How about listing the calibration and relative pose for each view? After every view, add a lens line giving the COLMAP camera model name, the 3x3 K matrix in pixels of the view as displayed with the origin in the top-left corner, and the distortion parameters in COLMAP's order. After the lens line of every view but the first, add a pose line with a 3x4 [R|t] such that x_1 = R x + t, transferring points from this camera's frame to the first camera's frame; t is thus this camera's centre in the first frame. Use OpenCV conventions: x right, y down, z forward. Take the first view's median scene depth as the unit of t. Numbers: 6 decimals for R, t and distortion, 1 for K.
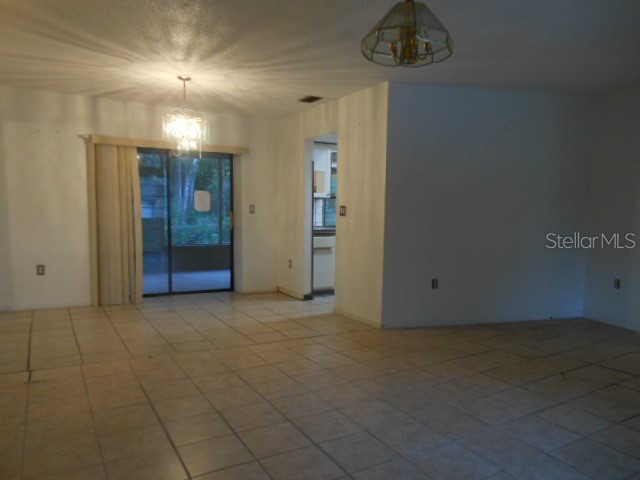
lens RADIAL K [[469.8, 0, 343.0], [0, 469.8, 242.6], [0, 0, 1]] dist [0.016754, 0.005808]
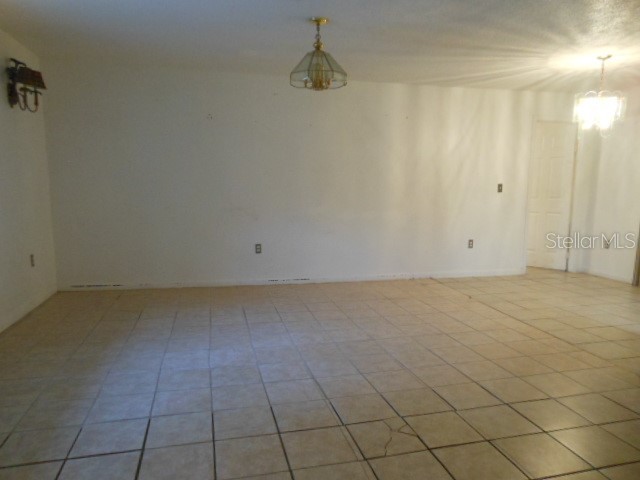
lens RADIAL K [[462.7, 0, 326.7], [0, 462.7, 255.5], [0, 0, 1]] dist [0.033819, -0.003064]
pose [[-0.279192, 0.135104, -0.950683, 0.908105], [-0.080381, 0.983289, 0.163343, -0.062190], [0.956865, 0.122021, -0.263667, 0.844605]]
